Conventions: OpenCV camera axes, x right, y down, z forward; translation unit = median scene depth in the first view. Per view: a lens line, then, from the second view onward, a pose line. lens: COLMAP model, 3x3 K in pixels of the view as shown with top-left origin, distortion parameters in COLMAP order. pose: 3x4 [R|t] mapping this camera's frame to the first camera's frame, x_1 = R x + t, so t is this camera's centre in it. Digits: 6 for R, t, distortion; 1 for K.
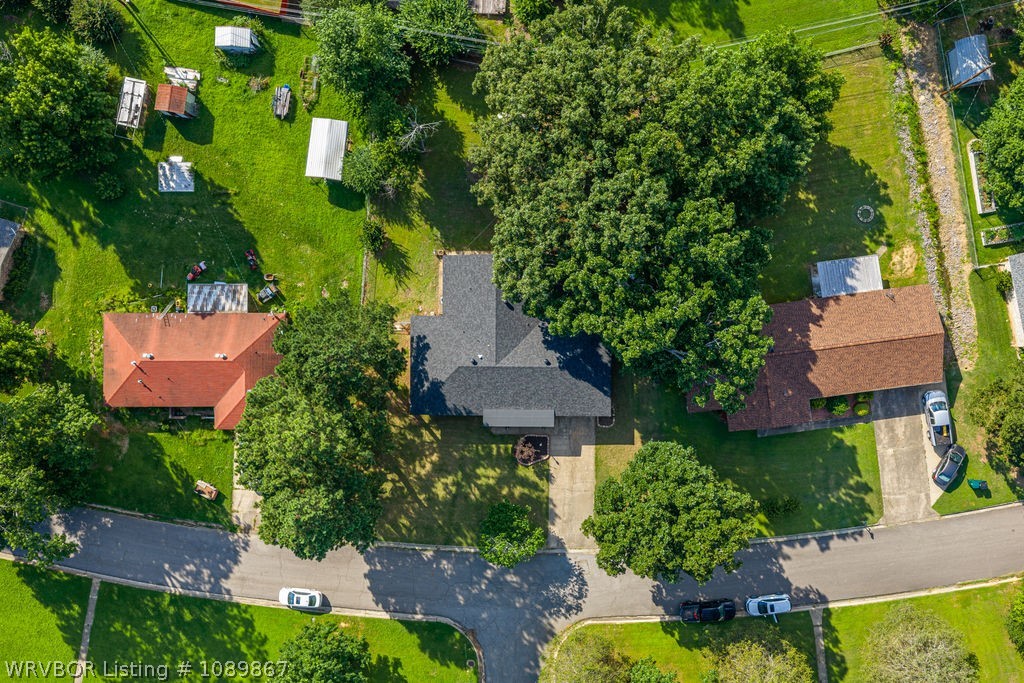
lens RADIAL K [[846.8, 0, 512.0], [0, 846.8, 341.5], [0, 0, 1]] dist [0.032817, -0.088716]
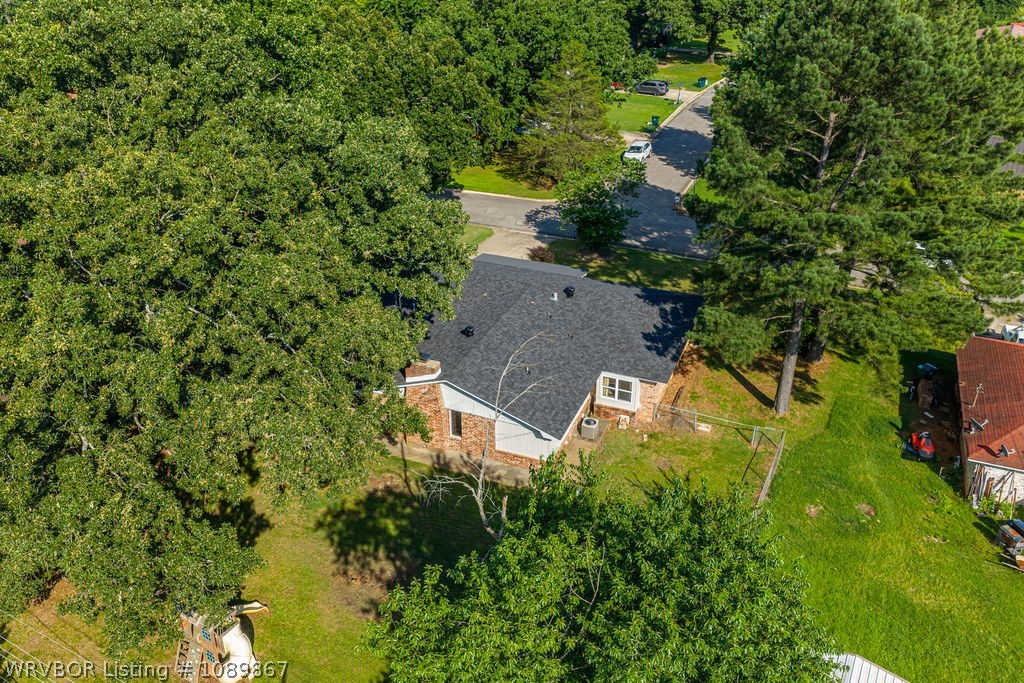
lens RADIAL K [[840.8, 0, 512.0], [0, 840.8, 341.5], [0, 0, 1]] dist [0.096428, -0.090447]
pose [[-0.925287, -0.163033, 0.342438, -0.192241], [0.378893, -0.437446, 0.815525, -0.425351], [0.016840, 0.884342, 0.466536, 0.744126]]
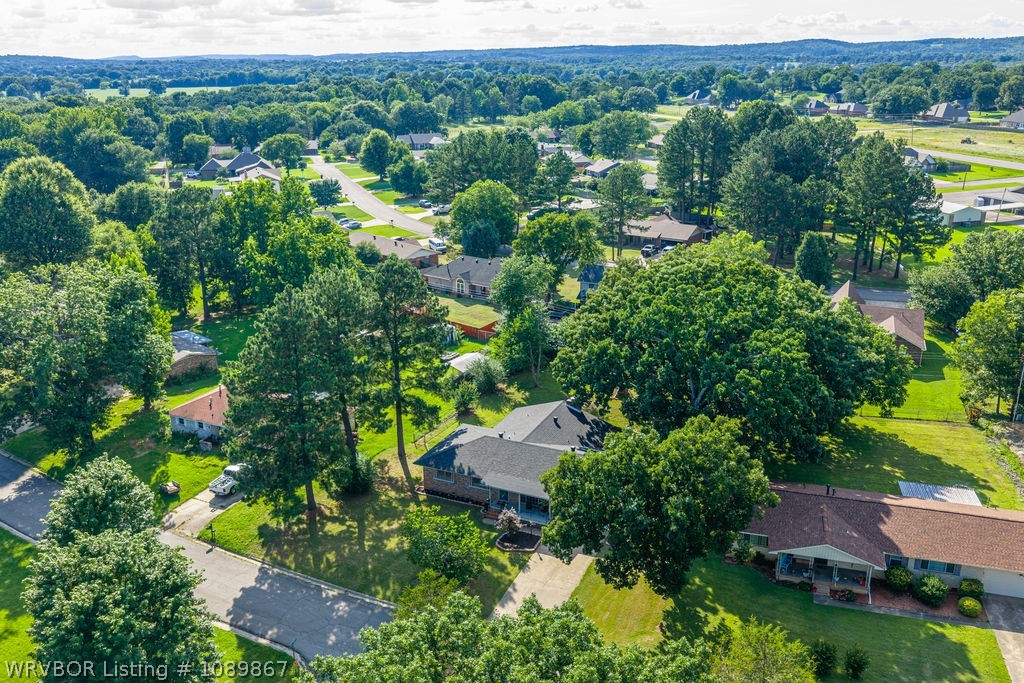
lens RADIAL K [[846.8, 0, 512.0], [0, 846.8, 341.5], [0, 0, 1]] dist [0.032817, -0.088716]
pose [[0.910836, 0.144171, -0.386772, 0.303728], [-0.412668, 0.297336, -0.860986, 0.770394], [-0.009128, 0.943825, 0.330319, 0.562153]]
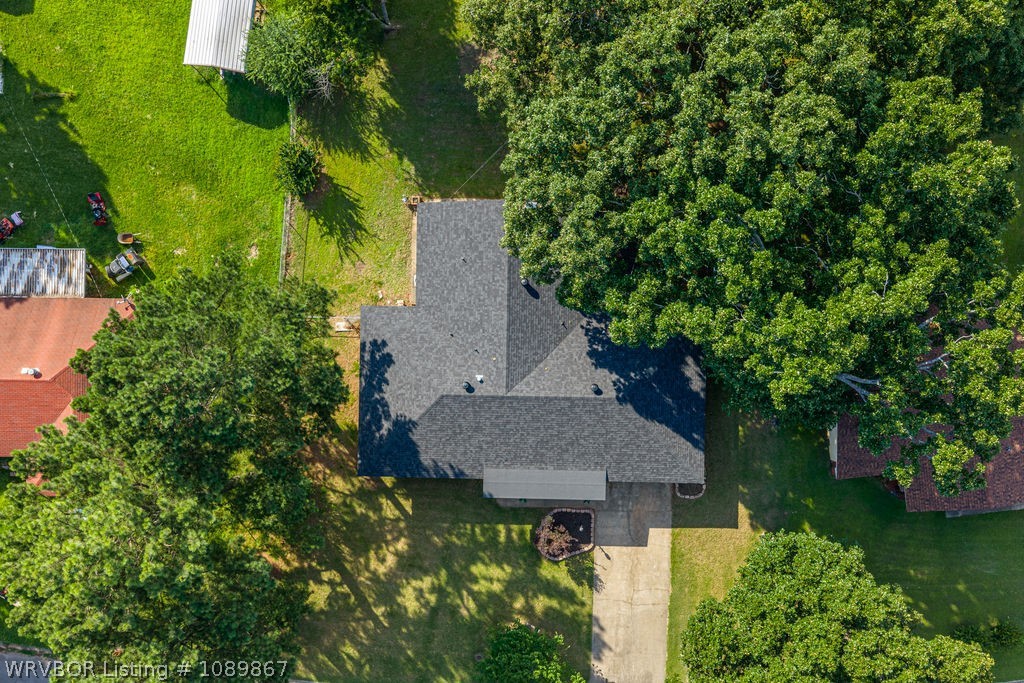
lens RADIAL K [[846.8, 0, 512.0], [0, 846.8, 341.5], [0, 0, 1]] dist [0.032817, -0.088716]
pose [[0.999919, 0.011788, -0.004808, -0.012539], [-0.011788, 0.999931, 0.000051, -0.007176], [0.004808, 0.000006, 0.999988, 0.409161]]
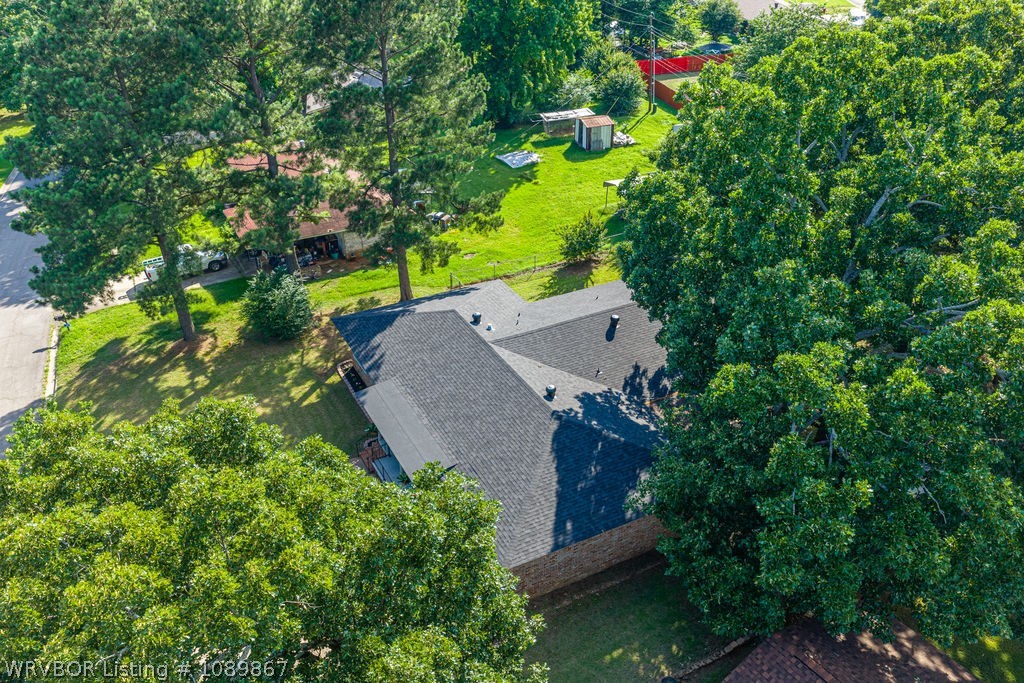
lens RADIAL K [[840.8, 0, 512.0], [0, 840.8, 341.5], [0, 0, 1]] dist [0.096428, -0.090447]
pose [[0.466464, 0.463731, -0.753236, 0.323545], [-0.884526, 0.249386, -0.394234, 0.192881], [0.005028, 0.850153, 0.526512, 0.722565]]
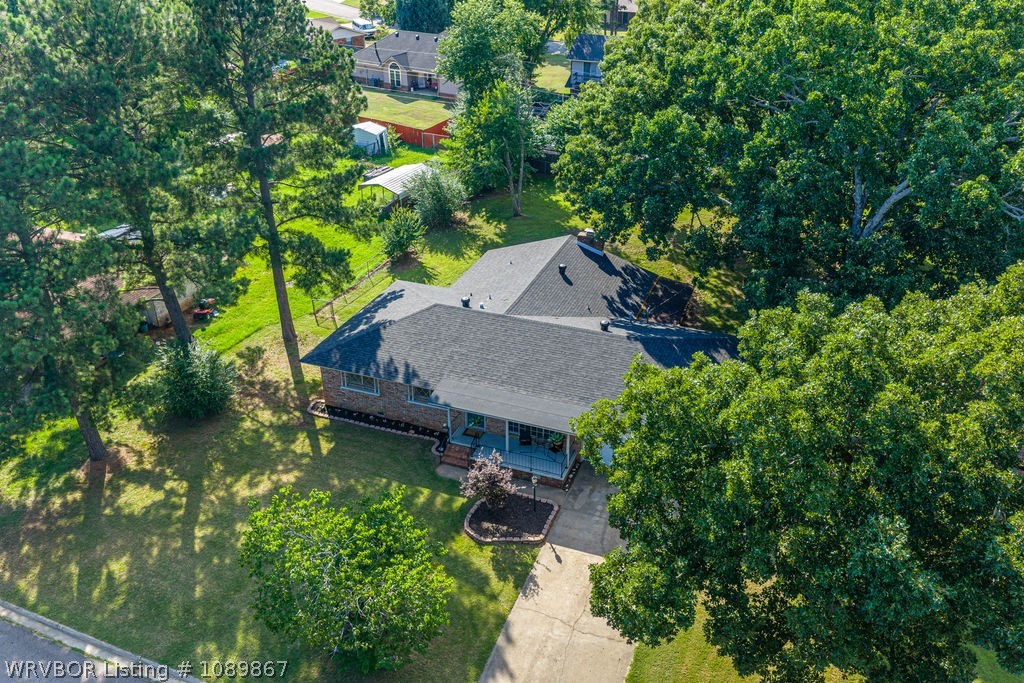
lens RADIAL K [[840.8, 0, 512.0], [0, 840.8, 341.5], [0, 0, 1]] dist [0.096428, -0.090447]
pose [[0.933225, 0.185747, -0.307555, 0.133994], [-0.359205, 0.463342, -0.810115, 0.416024], [-0.007974, 0.866494, 0.499123, 0.735311]]
